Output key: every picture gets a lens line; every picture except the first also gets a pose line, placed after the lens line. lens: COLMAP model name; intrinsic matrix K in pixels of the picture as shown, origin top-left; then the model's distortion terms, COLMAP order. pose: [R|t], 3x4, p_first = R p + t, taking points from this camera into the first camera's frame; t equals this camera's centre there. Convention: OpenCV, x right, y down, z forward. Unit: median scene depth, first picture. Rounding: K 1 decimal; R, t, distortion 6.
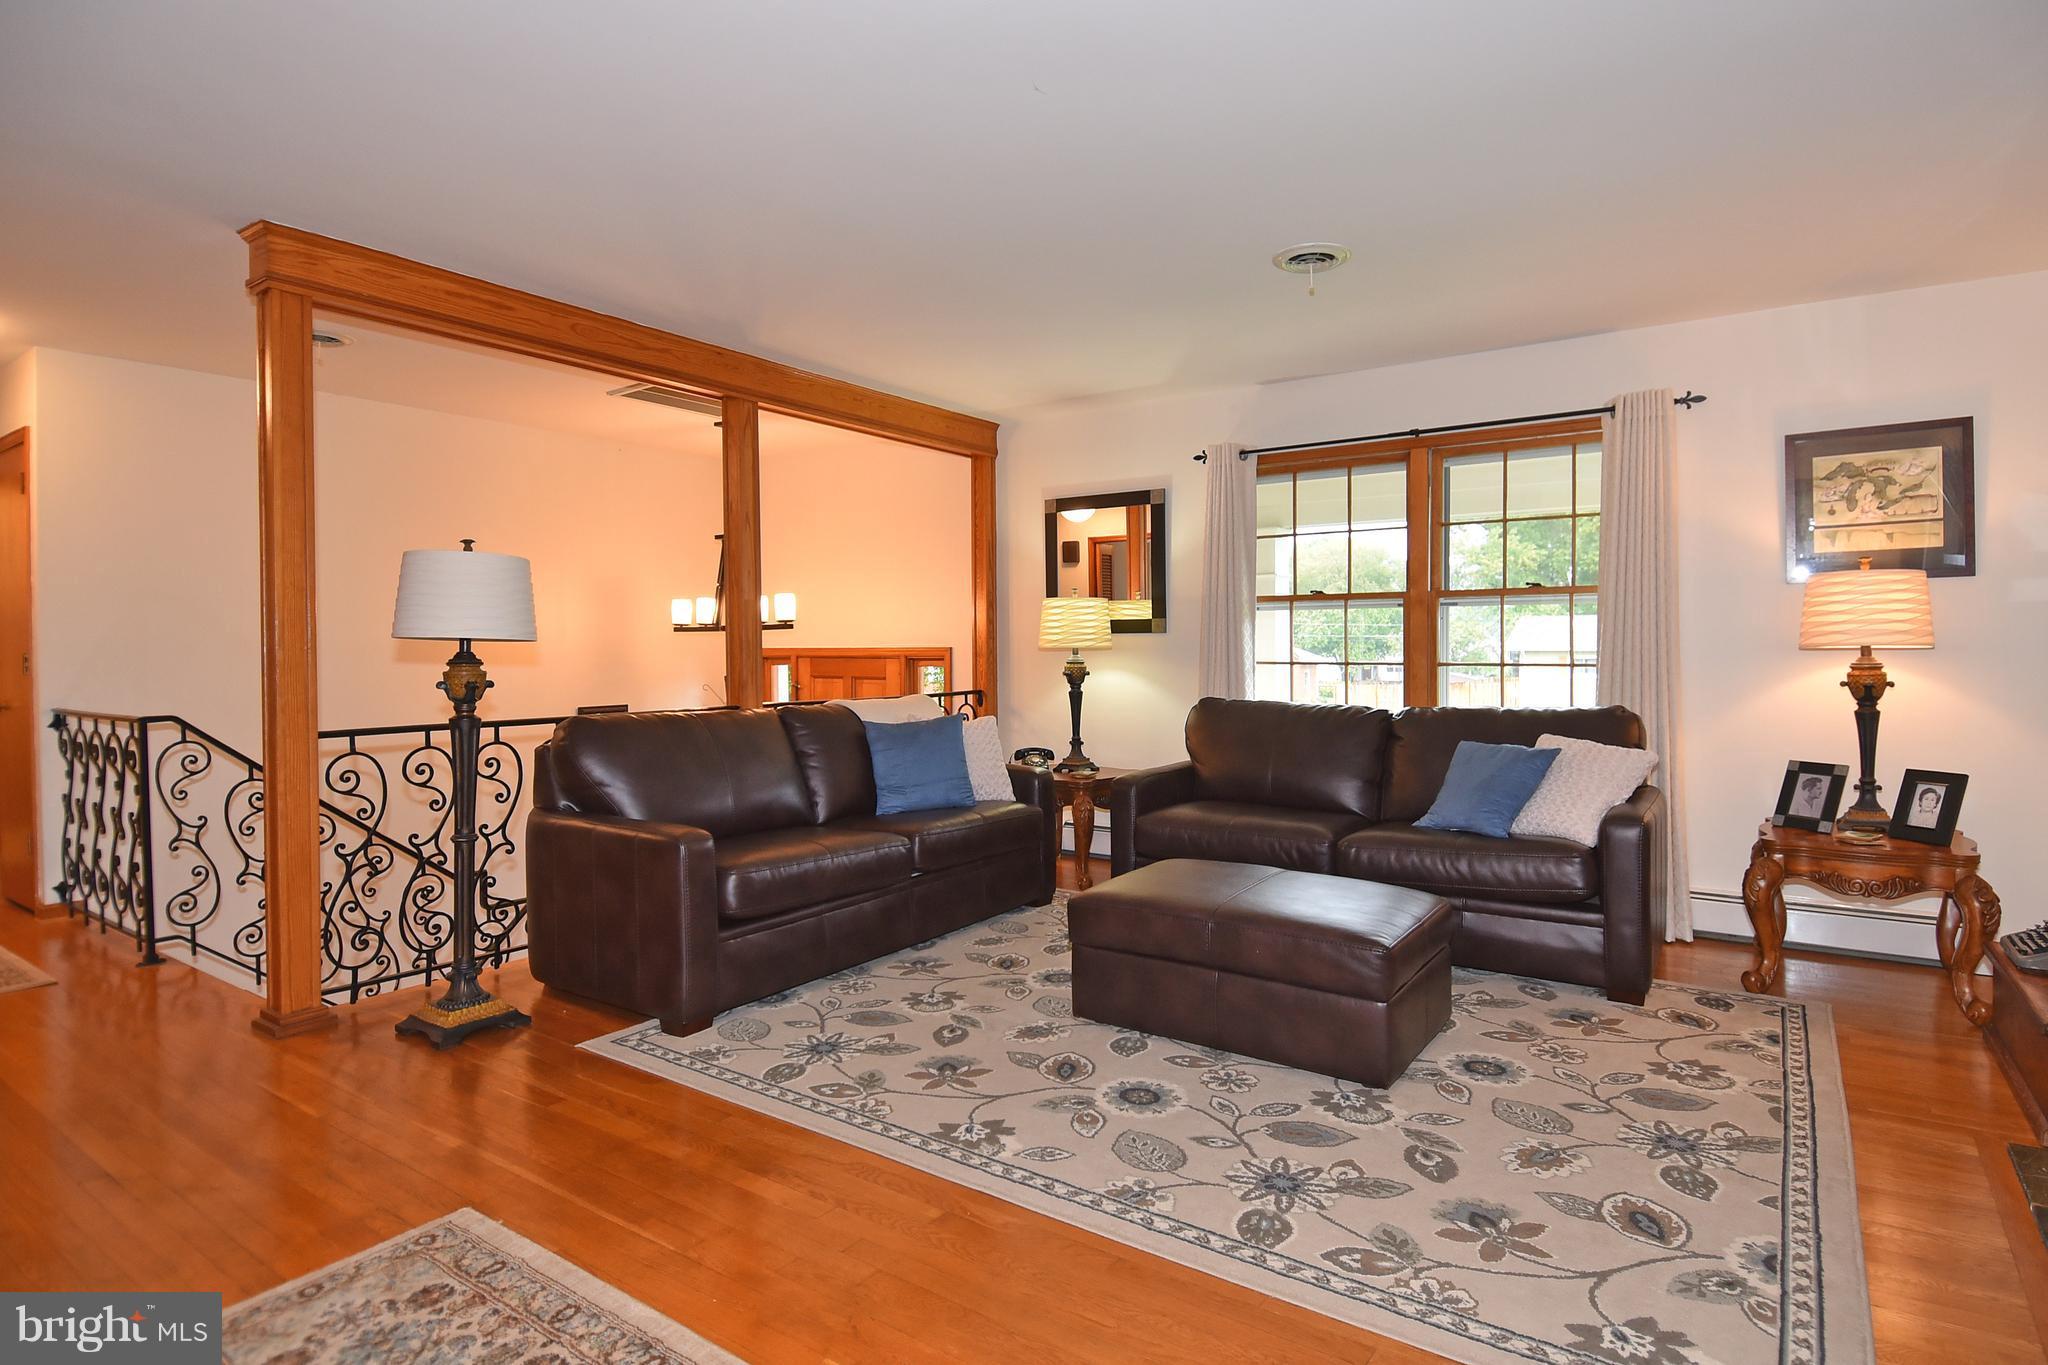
lens RADIAL K [[1079.4, 0, 1033.1], [0, 1079.4, 667.8], [0, 0, 1]] dist [0.021157, -0.022437]
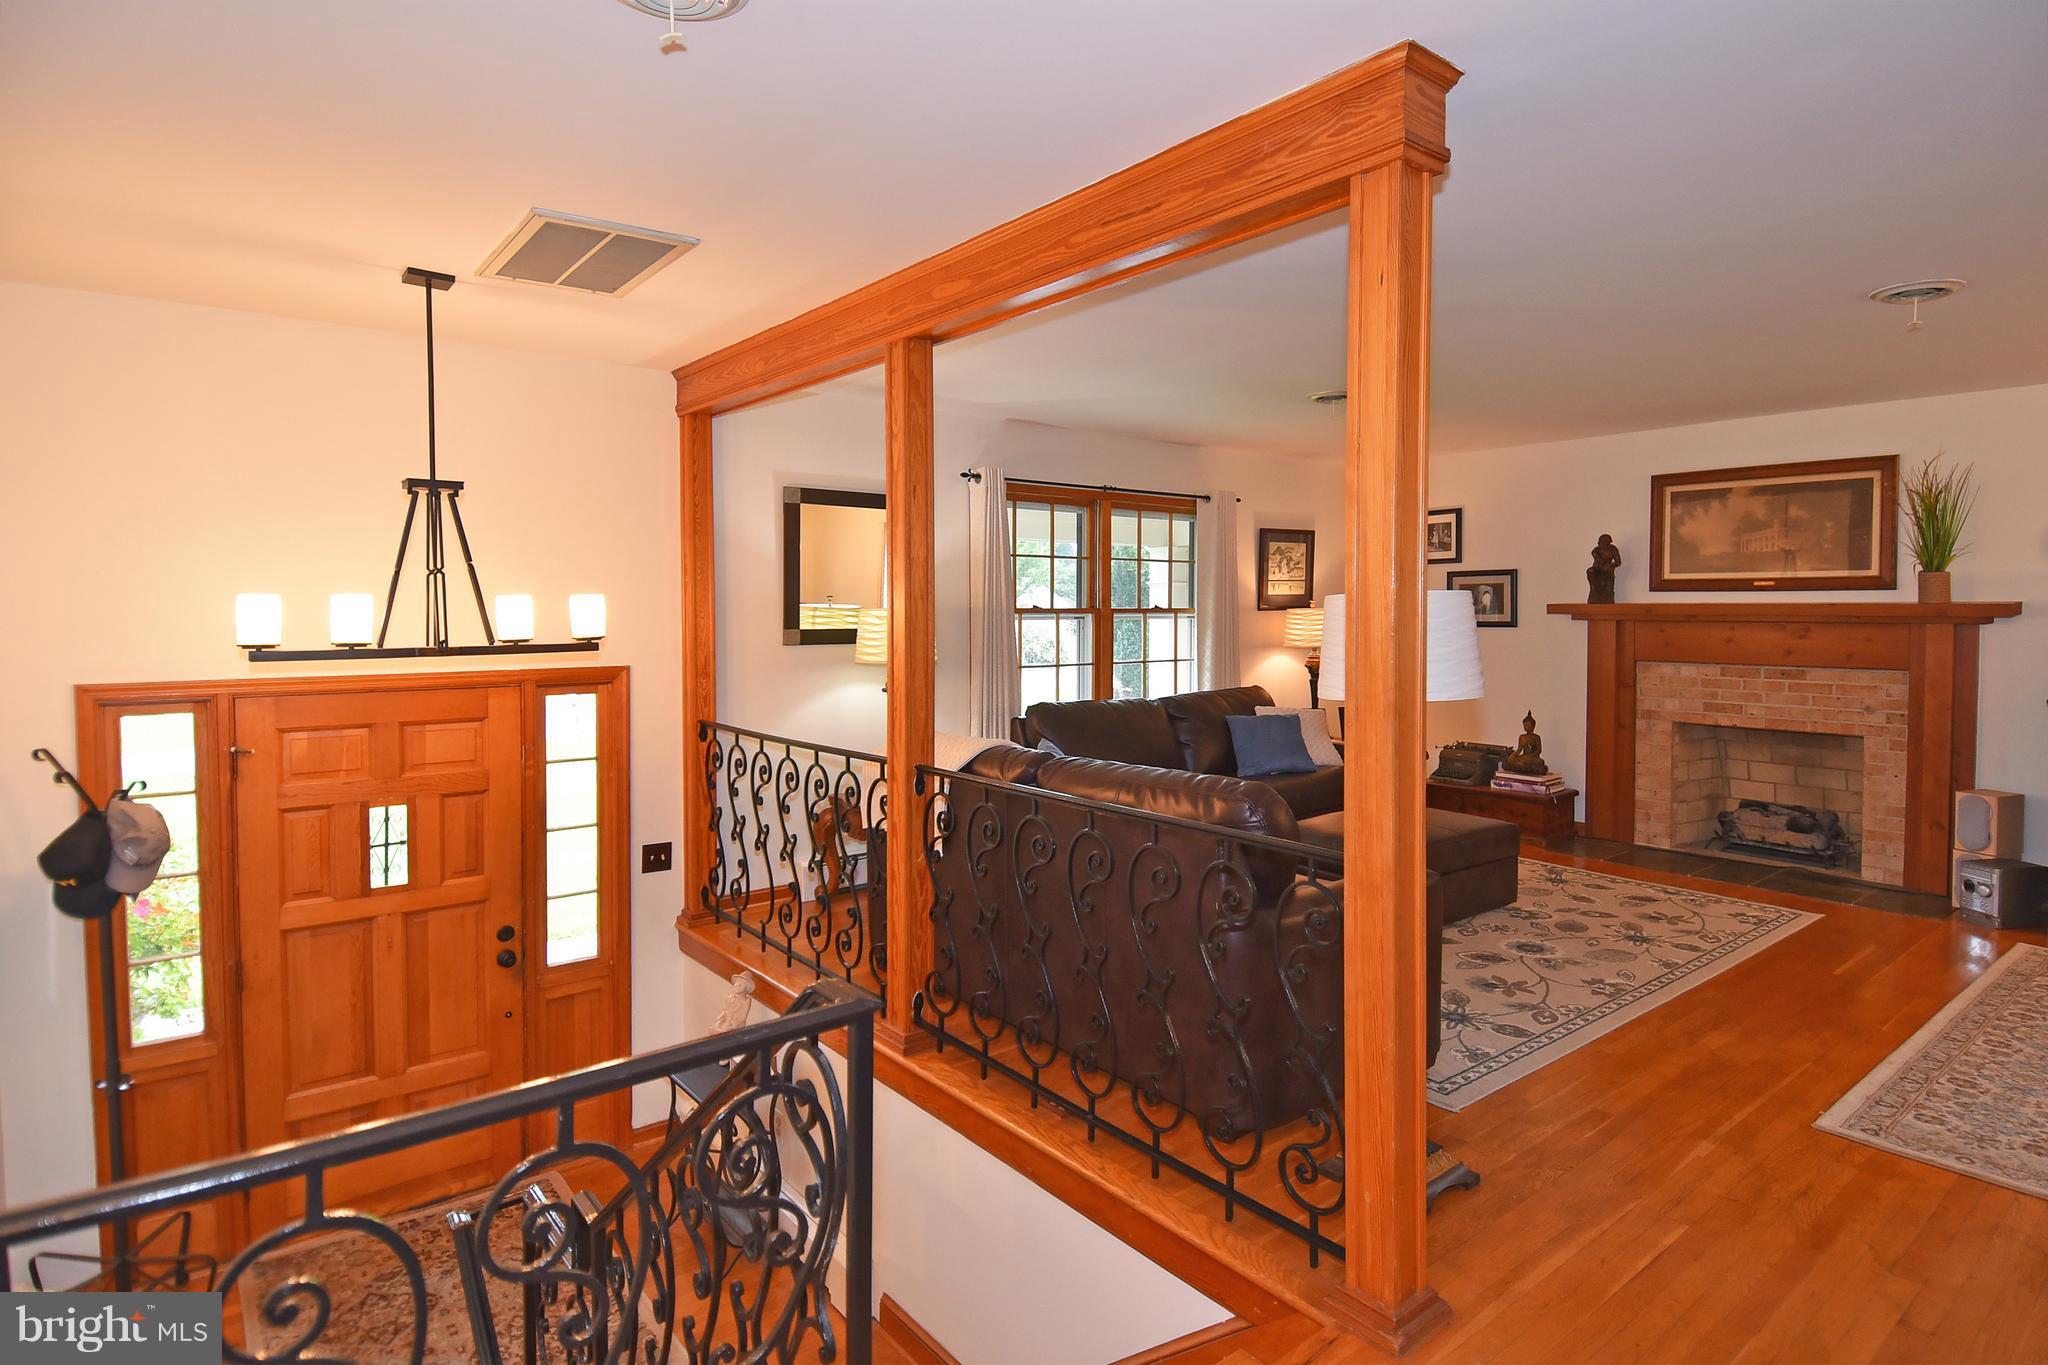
lens RADIAL K [[1079.4, 0, 1078.1], [0, 1079.4, 635.1], [0, 0, 1]] dist [0.021157, -0.022437]
pose [[0.272363, -0.021907, 0.961945, -1.173985], [0.016193, 0.999704, 0.018182, -0.081068], [-0.962058, 0.010625, 0.272637, 0.866527]]
